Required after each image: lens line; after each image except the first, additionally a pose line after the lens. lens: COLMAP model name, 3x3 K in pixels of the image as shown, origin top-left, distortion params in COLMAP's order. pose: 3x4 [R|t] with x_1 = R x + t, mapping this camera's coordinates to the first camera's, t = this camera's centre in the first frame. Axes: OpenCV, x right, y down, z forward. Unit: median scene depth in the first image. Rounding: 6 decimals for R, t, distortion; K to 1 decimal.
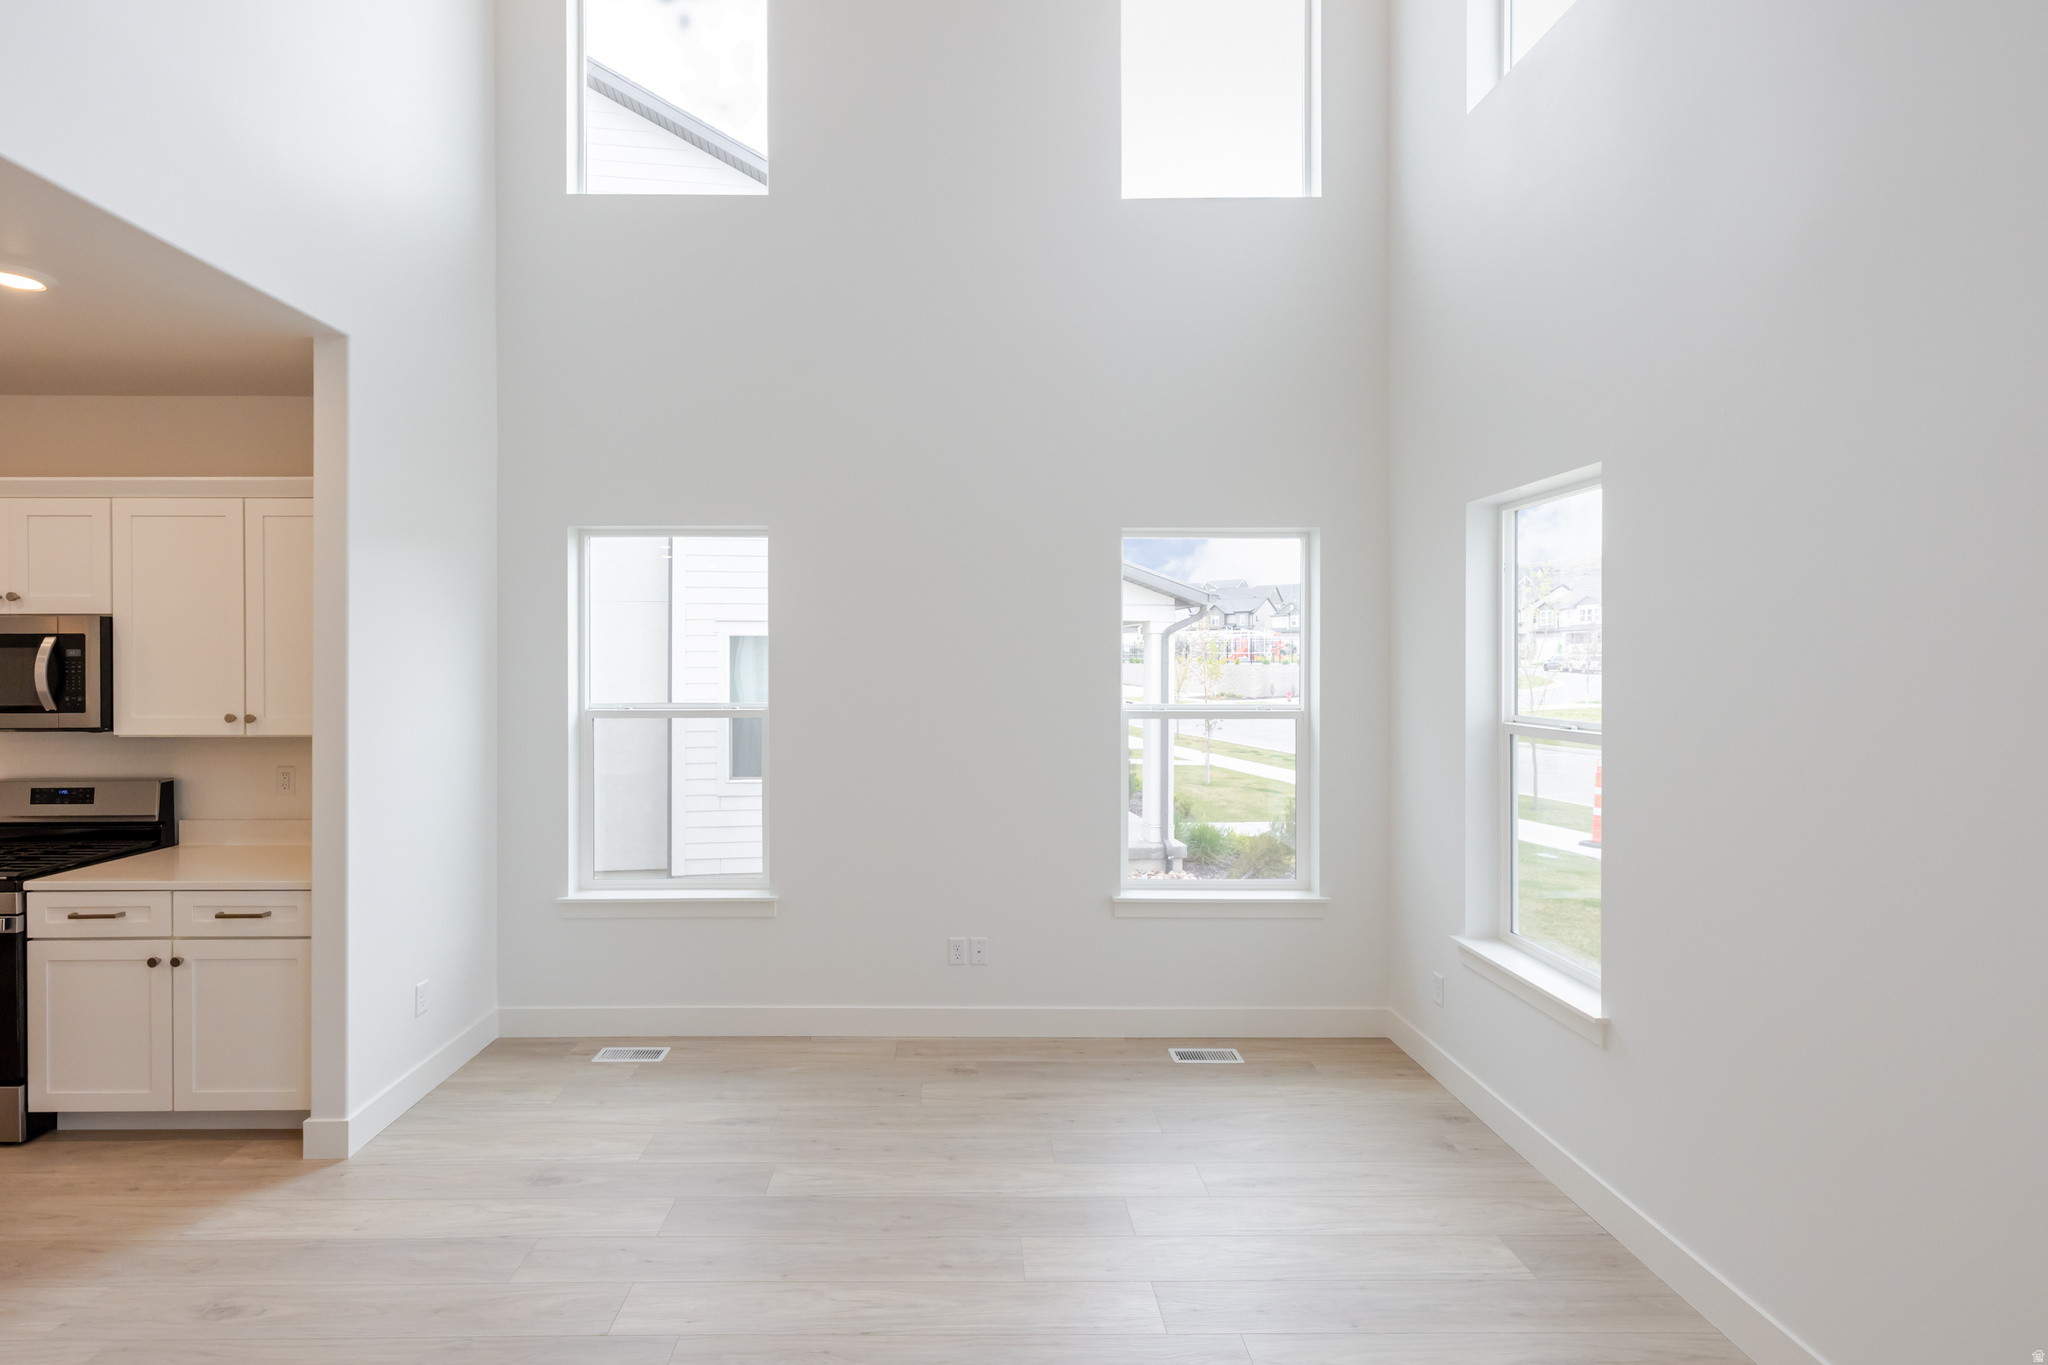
lens RADIAL K [[919.5, 0, 970.5], [0, 919.5, 653.6], [0, 0, 1]] dist [0.002481, 0.000899]
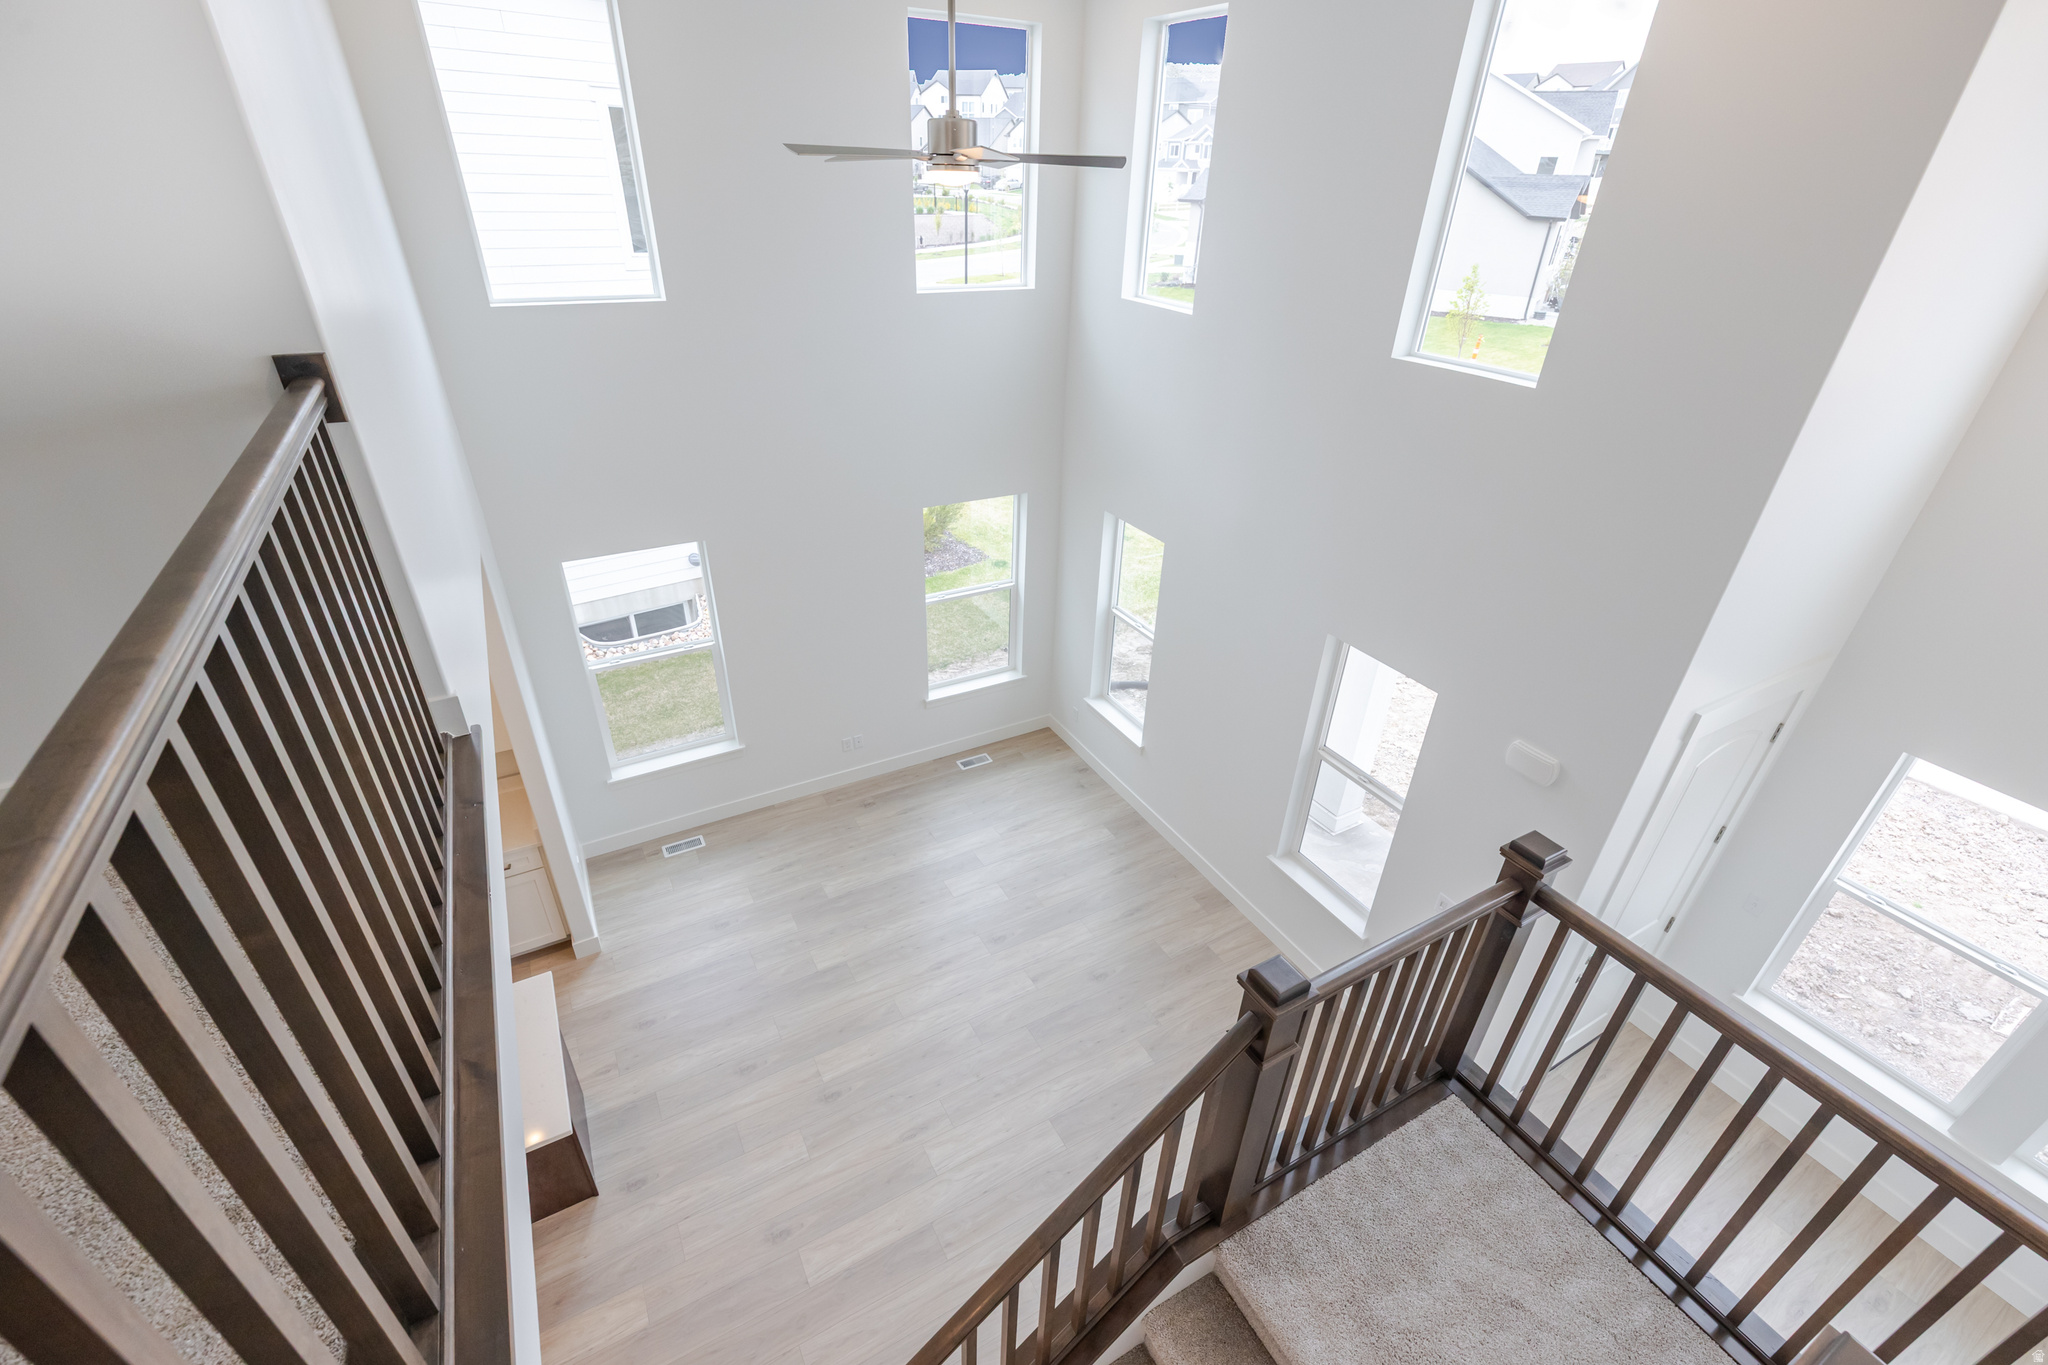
lens RADIAL K [[866.7, 0, 1024.0], [0, 866.7, 682.5], [0, 0, 1]] dist [0.001009, 0.000078]
pose [[0.875297, -0.222459, 0.429380, -0.500386], [-0.032061, 0.859260, 0.510534, -0.805894], [-0.482522, -0.460635, 0.744975, -0.472681]]
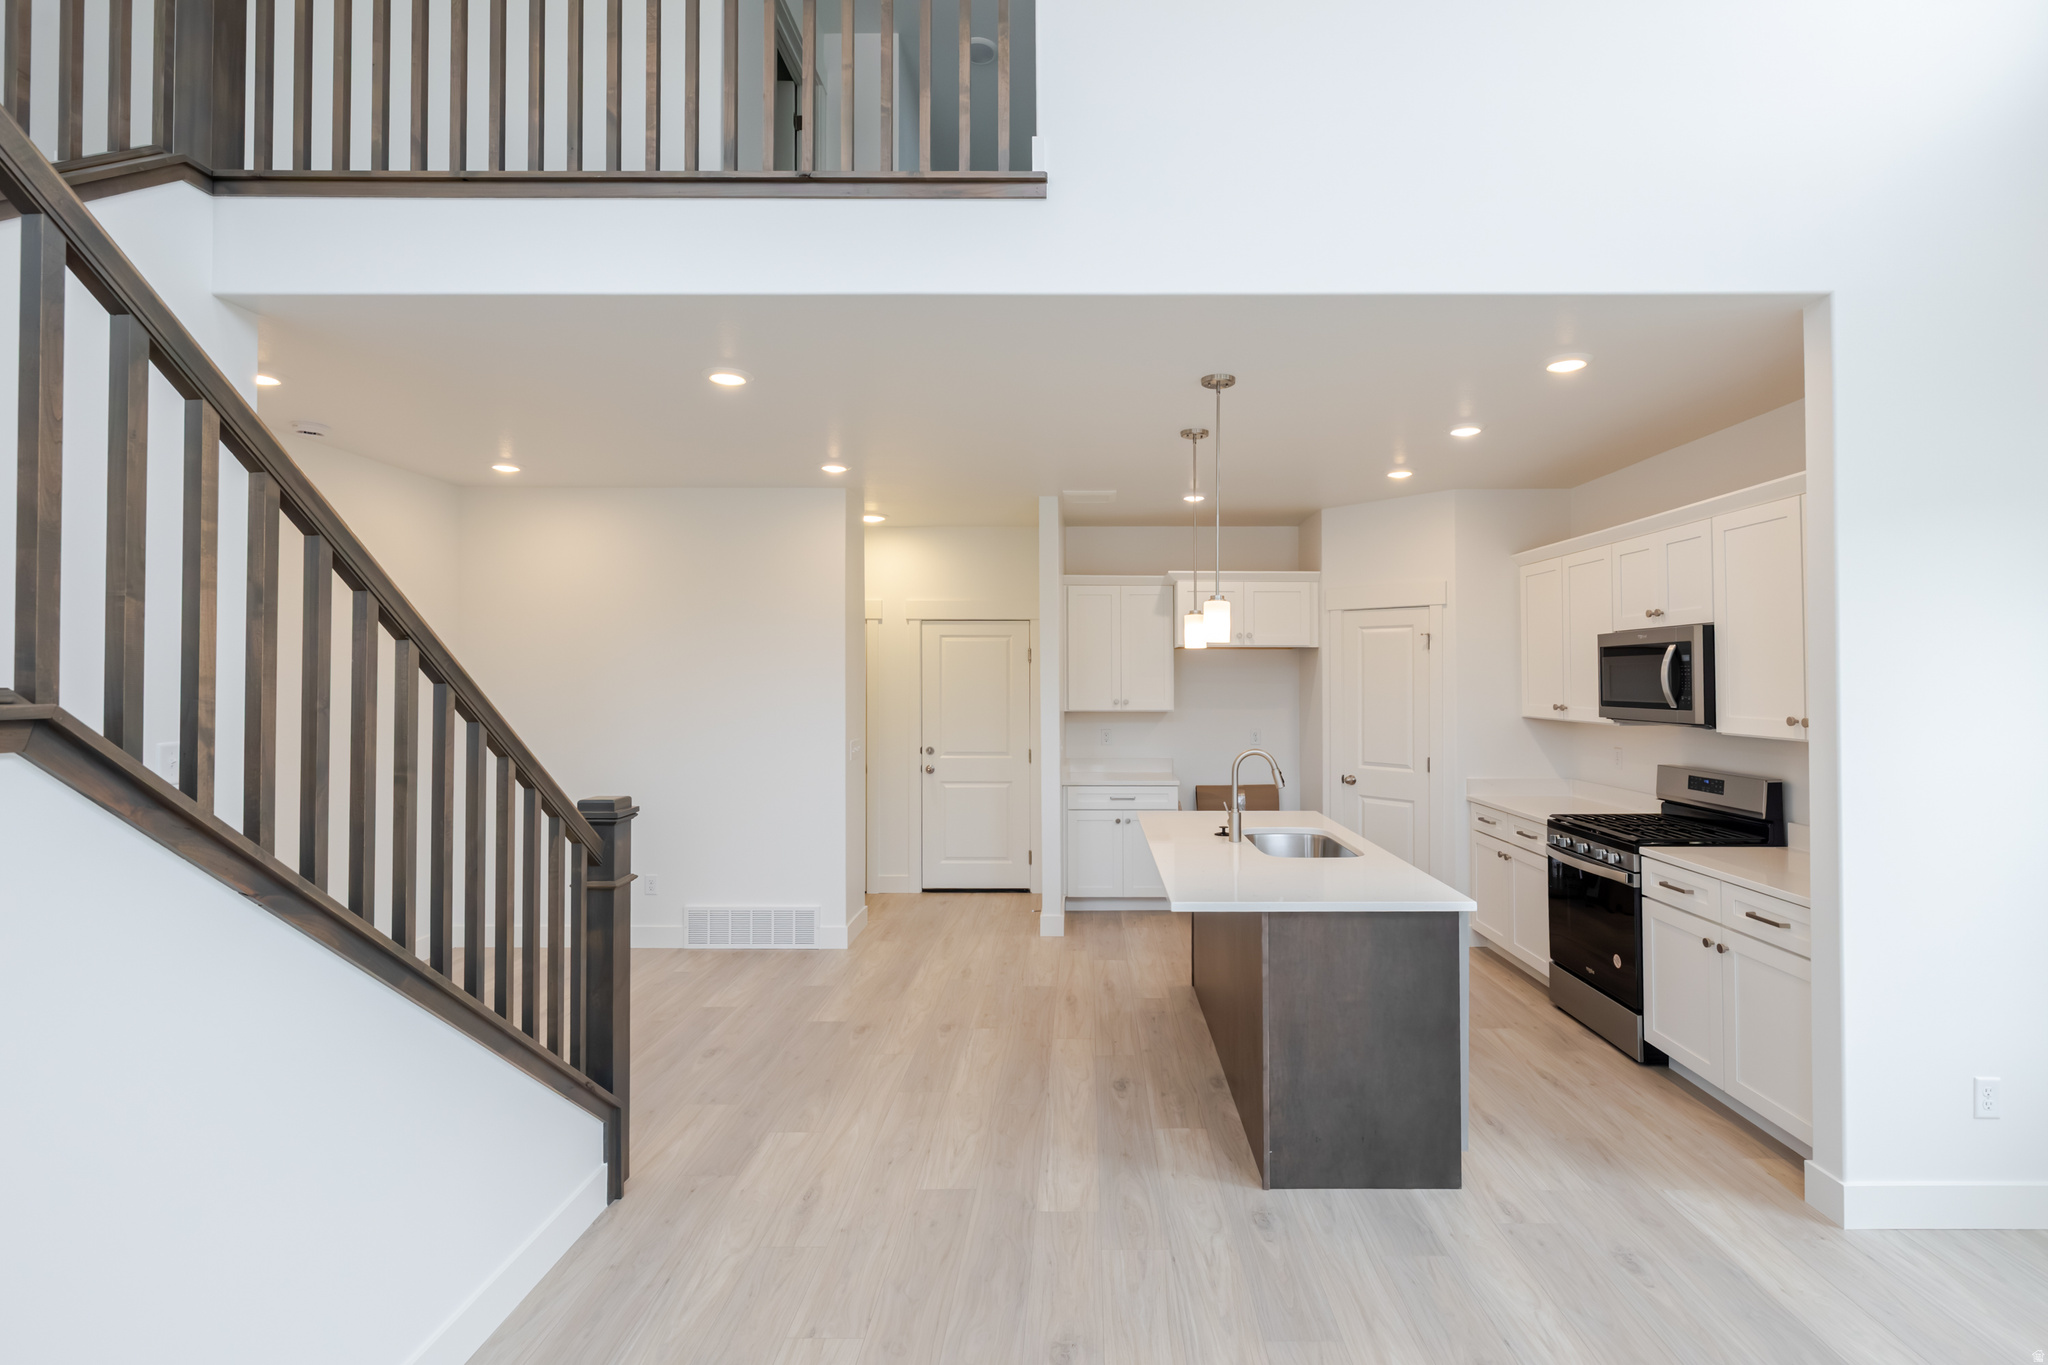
lens RADIAL K [[956.2, 0, 1082.3], [0, 956.2, 654.0], [0, 0, 1]] dist [-0.001929, 0.000671]
pose [[-0.010255, -0.026496, -0.999596, 0.224256], [0.004484, 0.999638, -0.026543, 0.022336], [0.999937, -0.004755, -0.010133, 0.261658]]
